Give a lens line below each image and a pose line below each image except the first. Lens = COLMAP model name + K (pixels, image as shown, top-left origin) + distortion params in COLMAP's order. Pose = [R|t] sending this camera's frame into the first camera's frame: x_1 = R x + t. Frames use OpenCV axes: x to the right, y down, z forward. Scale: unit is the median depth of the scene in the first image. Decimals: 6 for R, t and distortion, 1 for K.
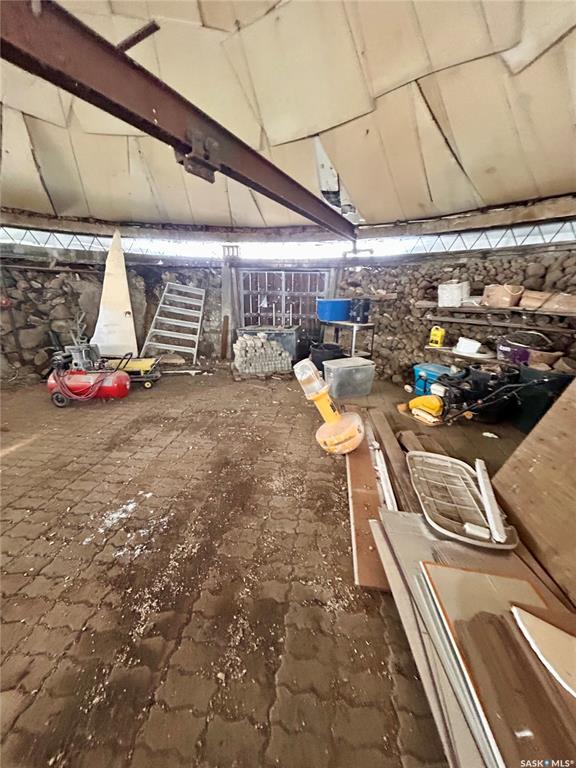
lens RADIAL K [[309.0, 0, 287.9], [0, 309.0, 382.0], [0, 0, 1]] dist [-0.000017, 0.000011]
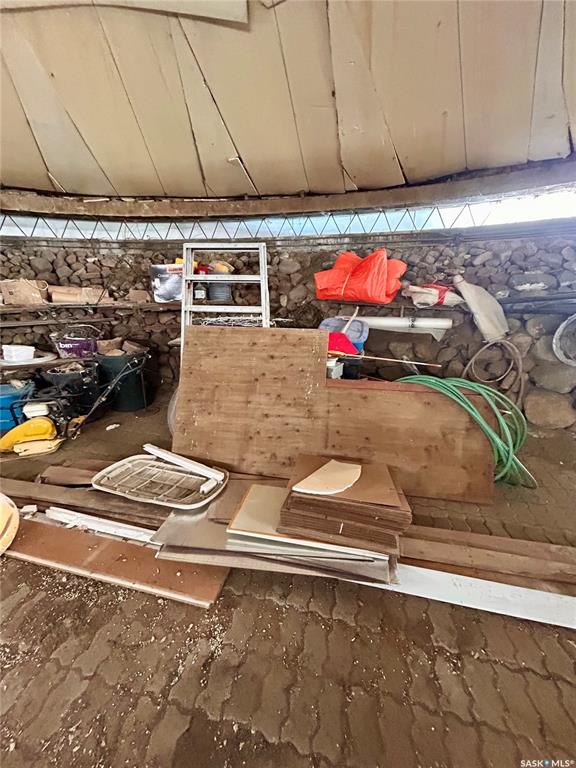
lens RADIAL K [[309.0, 0, 287.9], [0, 309.0, 382.0], [0, 0, 1]] dist [-0.000017, 0.000011]
pose [[0.096148, -0.315835, 0.943930, -0.128703], [0.298078, 0.913939, 0.275438, -0.044621], [-0.949687, 0.254882, 0.182016, 0.132278]]
